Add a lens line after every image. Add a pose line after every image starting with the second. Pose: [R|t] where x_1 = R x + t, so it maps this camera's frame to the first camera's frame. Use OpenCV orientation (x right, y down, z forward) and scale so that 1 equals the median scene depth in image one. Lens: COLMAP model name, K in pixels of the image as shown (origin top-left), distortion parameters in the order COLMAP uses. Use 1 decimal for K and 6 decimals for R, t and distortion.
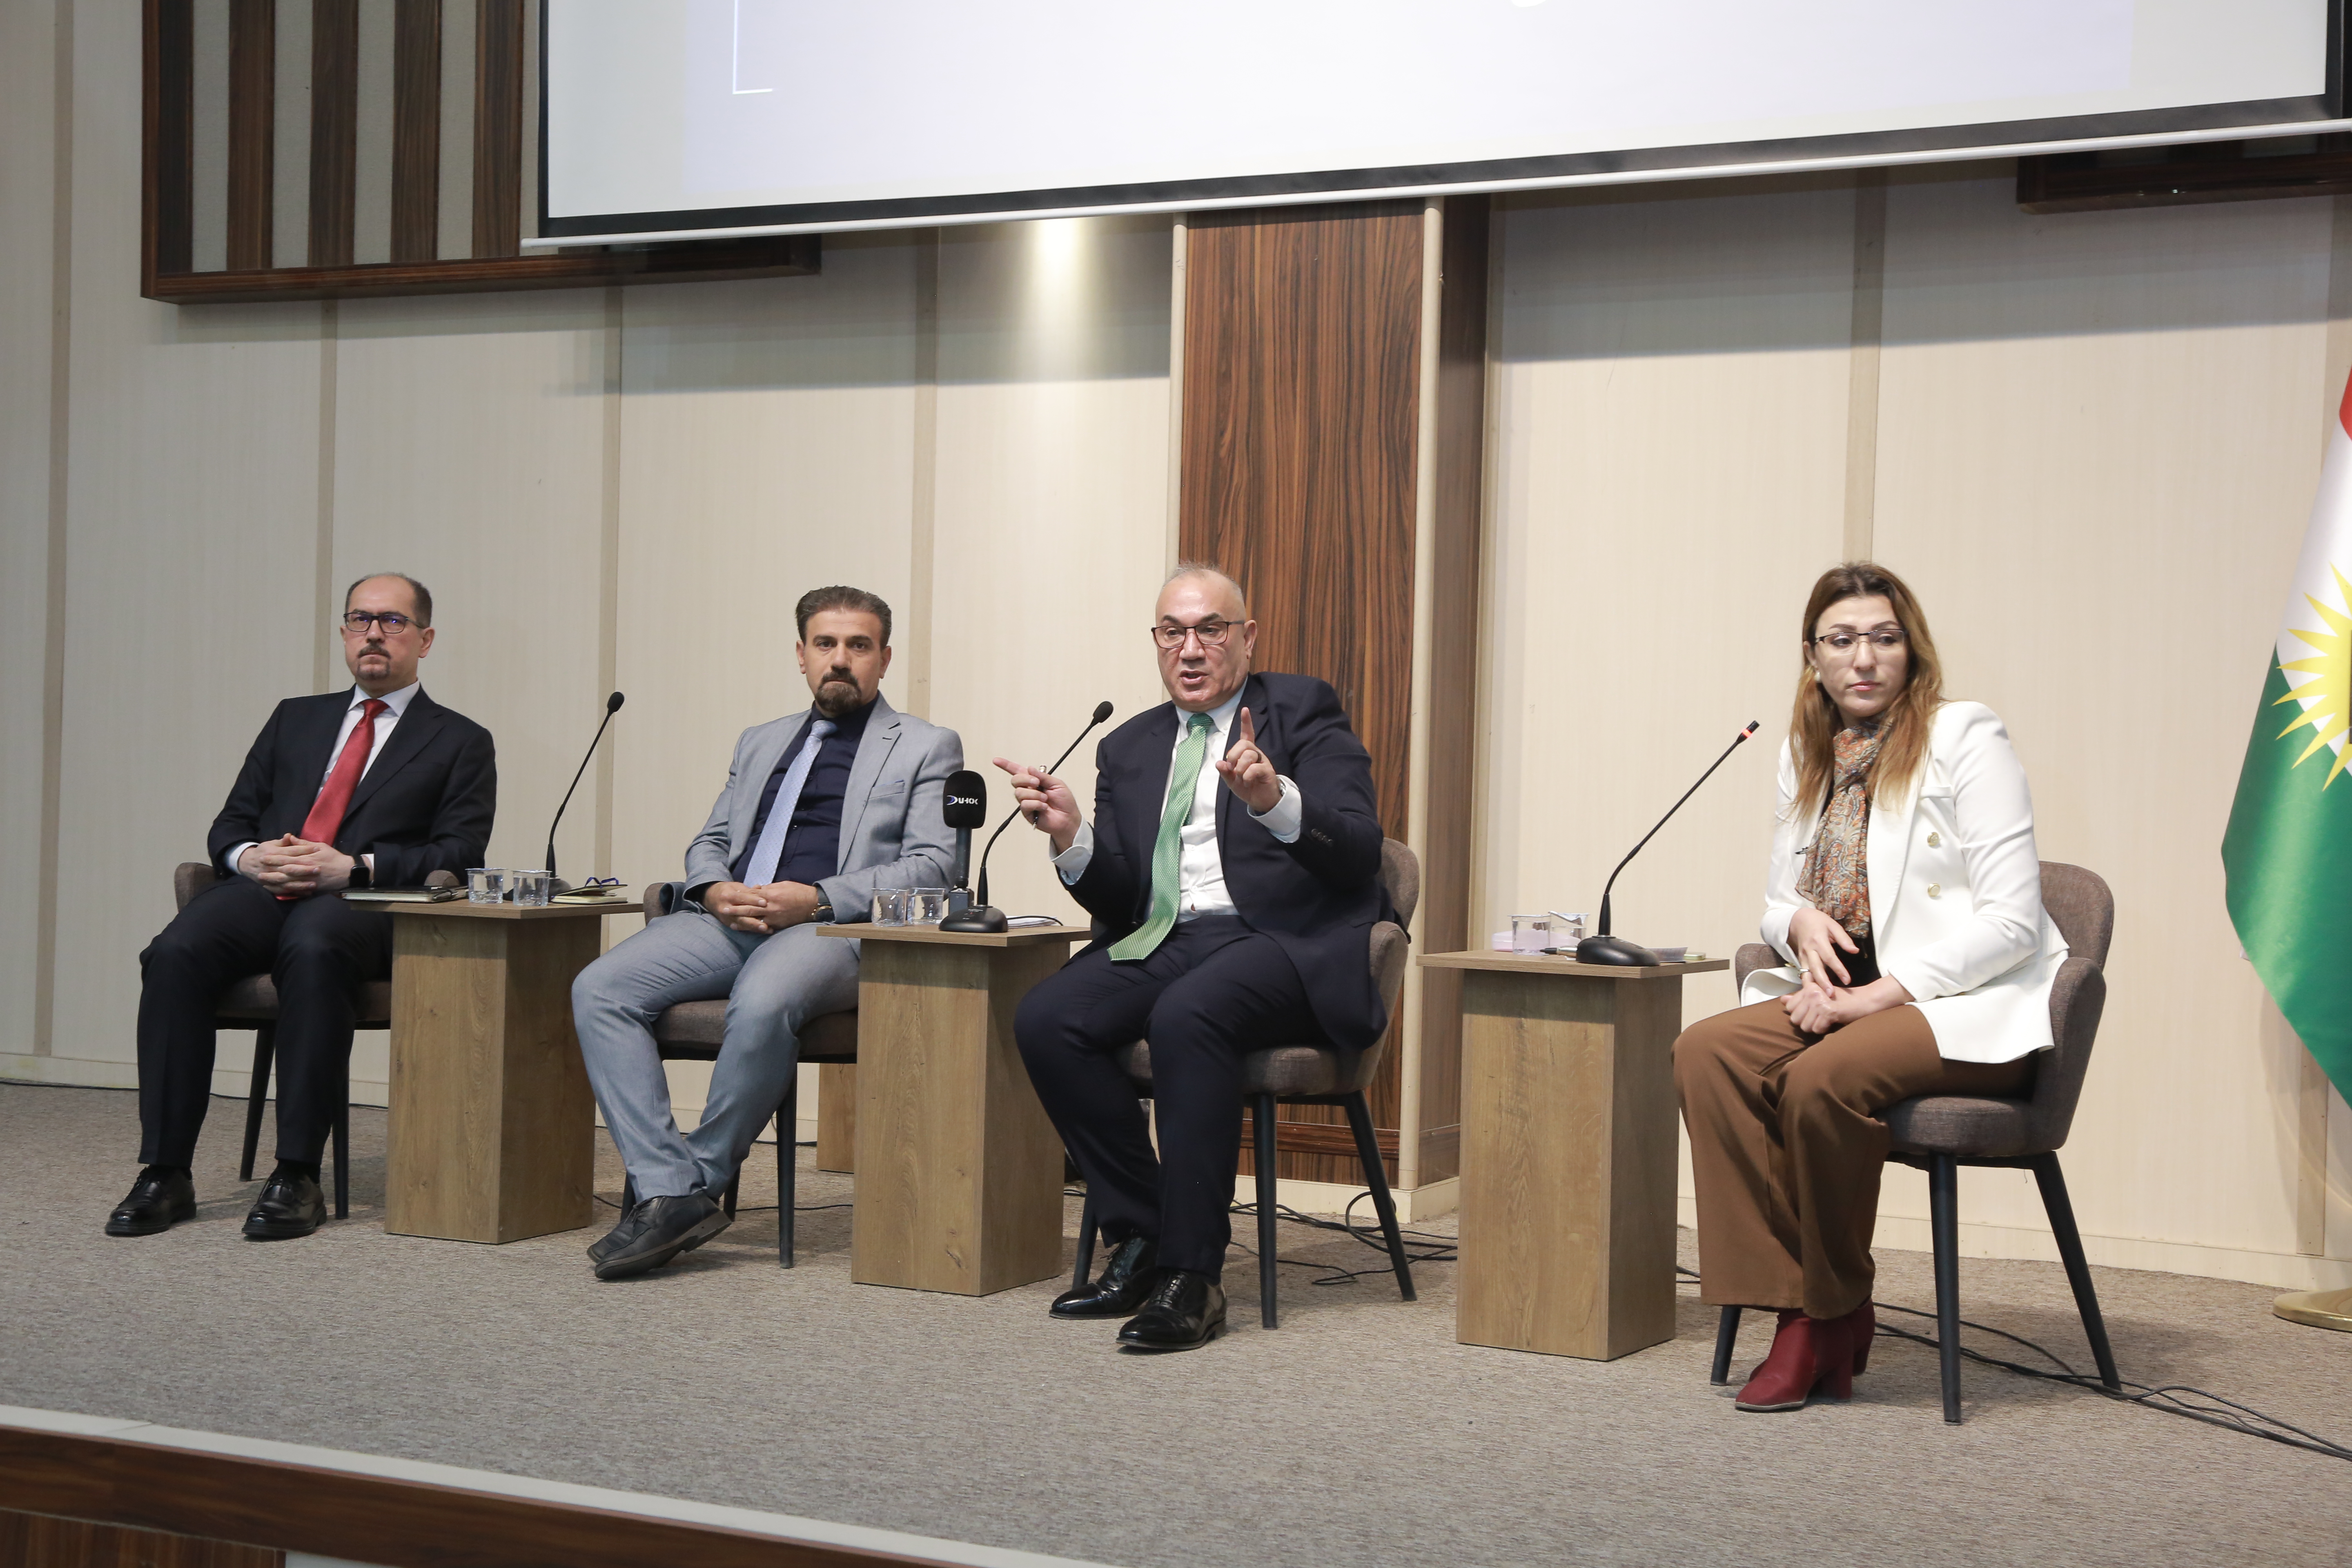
lens RADIAL K [[3418.8, 0, 1176.0], [0, 3418.8, 784.0], [0, 0, 1]] dist [0.181049, 0.052204]
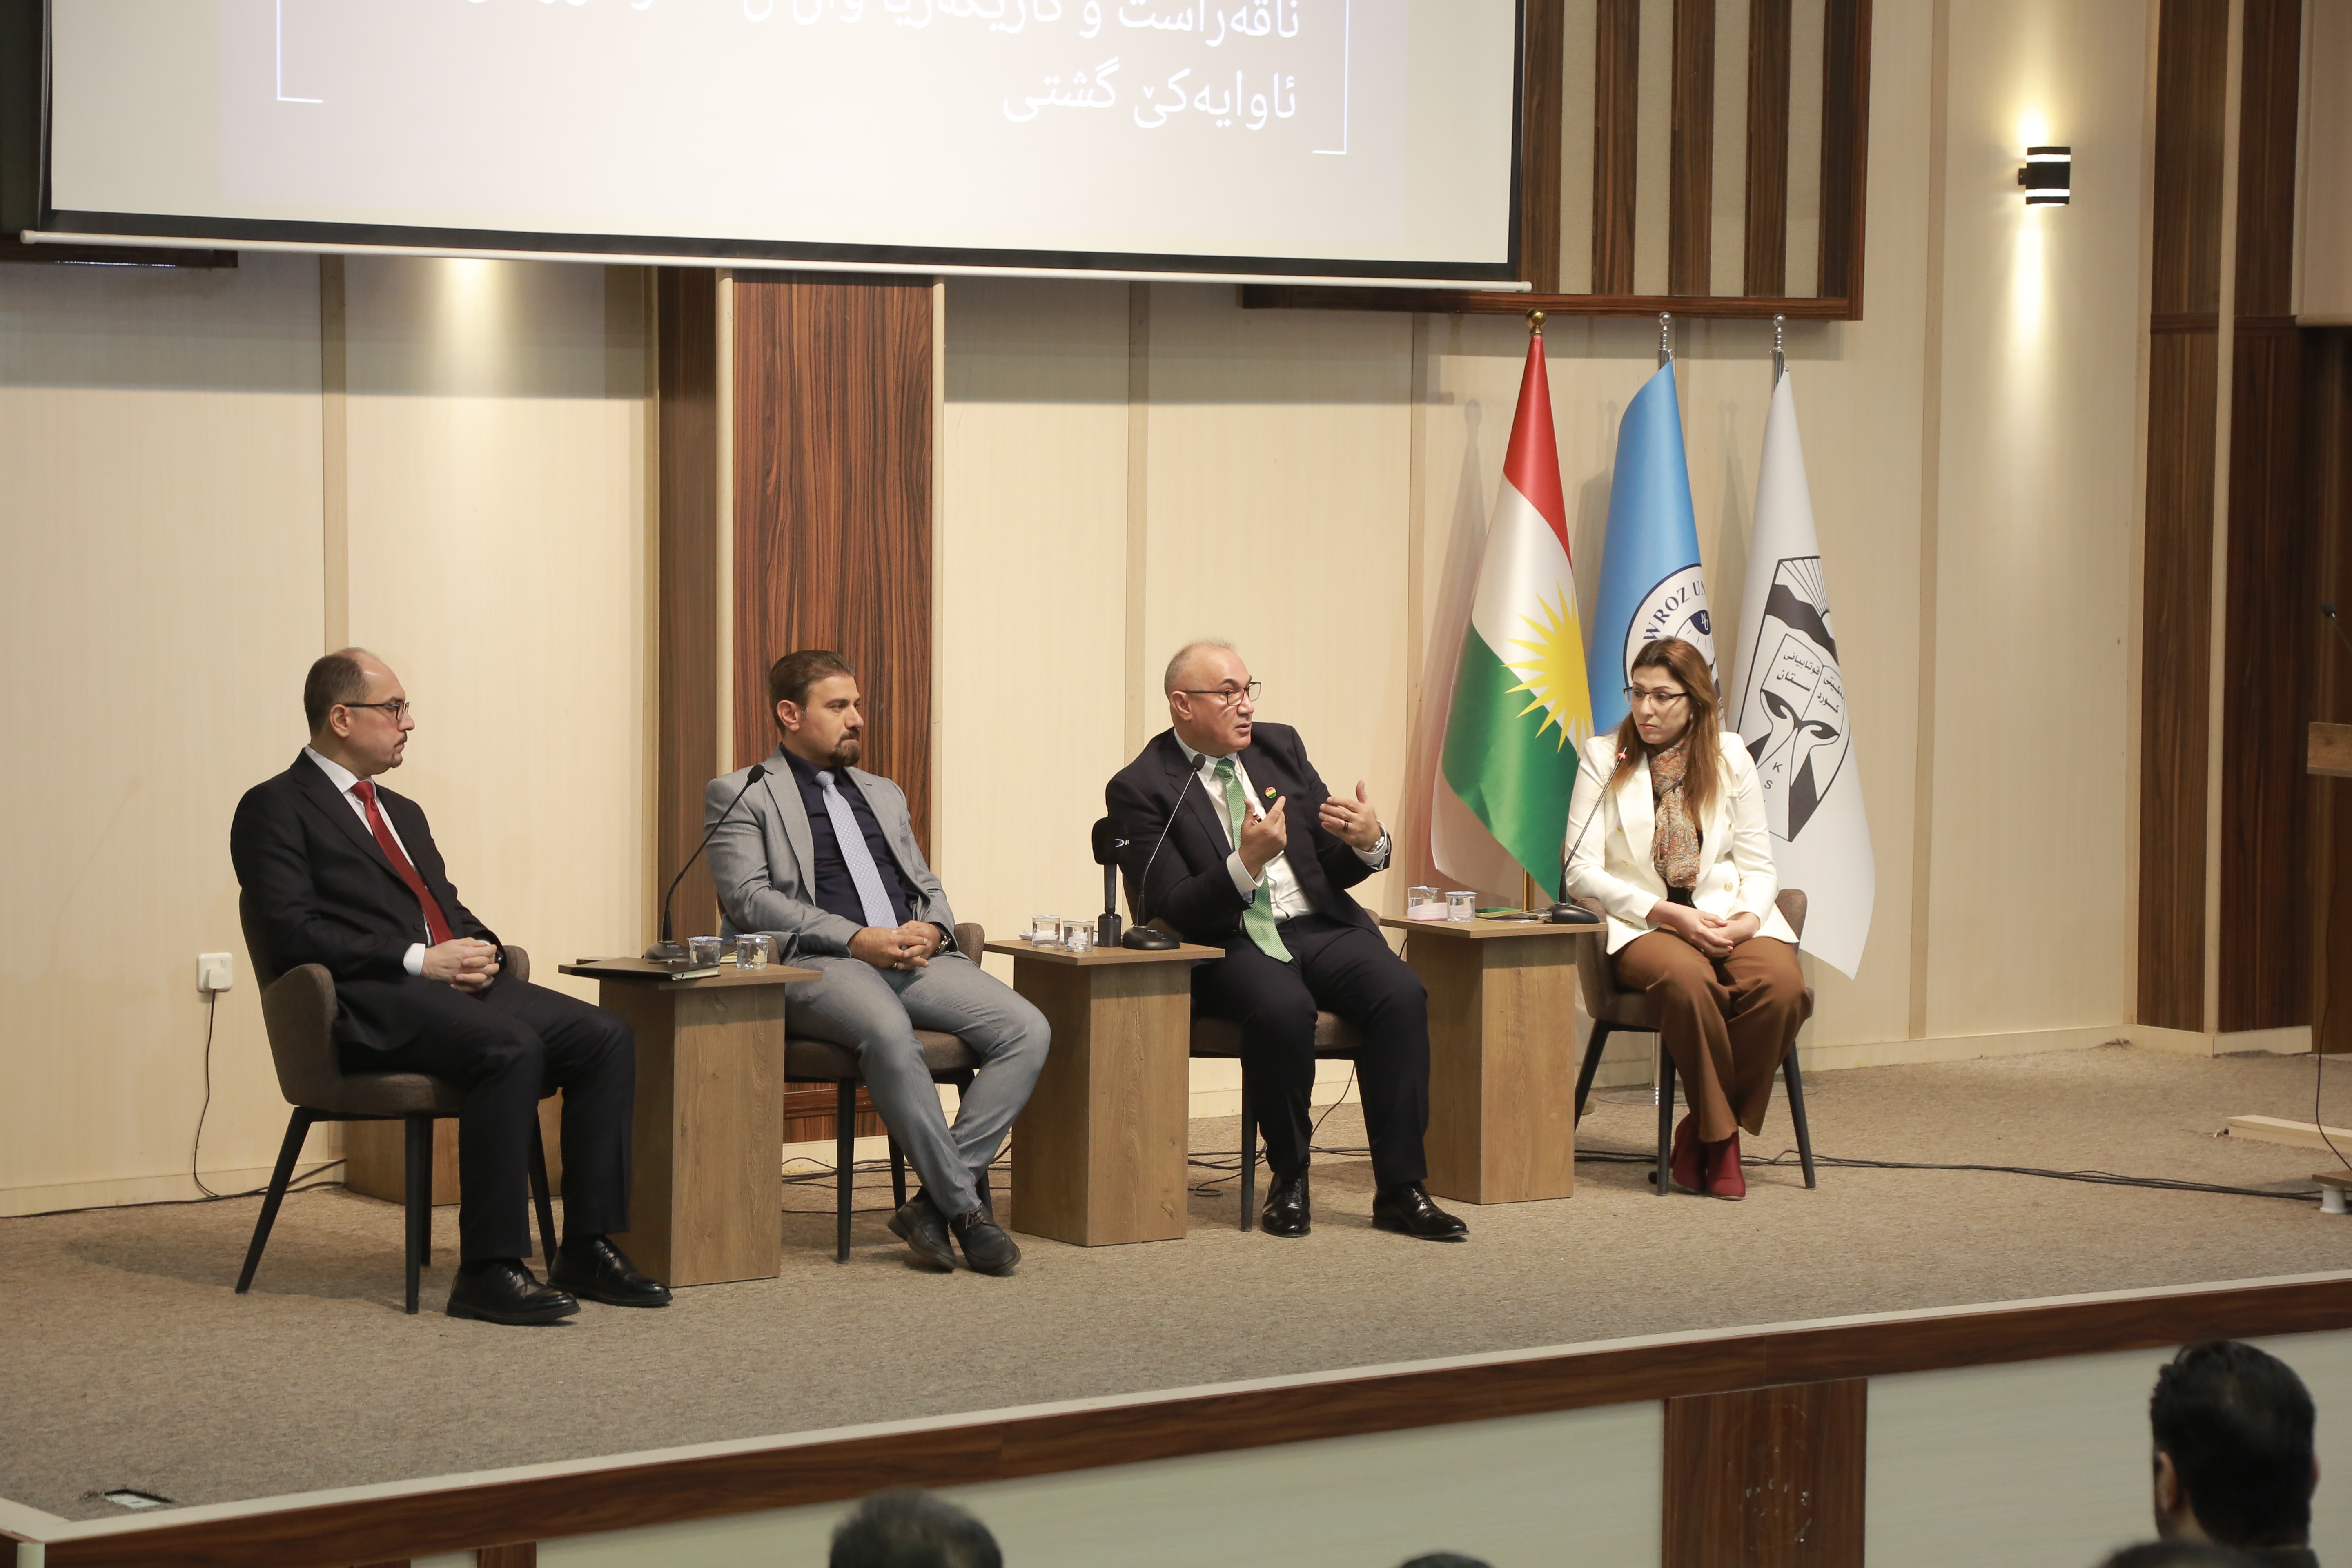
lens RADIAL K [[5758.9, 0, 1176.0], [0, 5758.9, 784.0], [0, 0, 1]] dist [0.601381, 0.411219]
pose [[0.433235, -0.080279, 0.897699, -1.654189], [0.004918, 0.996221, 0.086717, -0.169073], [-0.901268, -0.033153, 0.431992, 0.085923]]
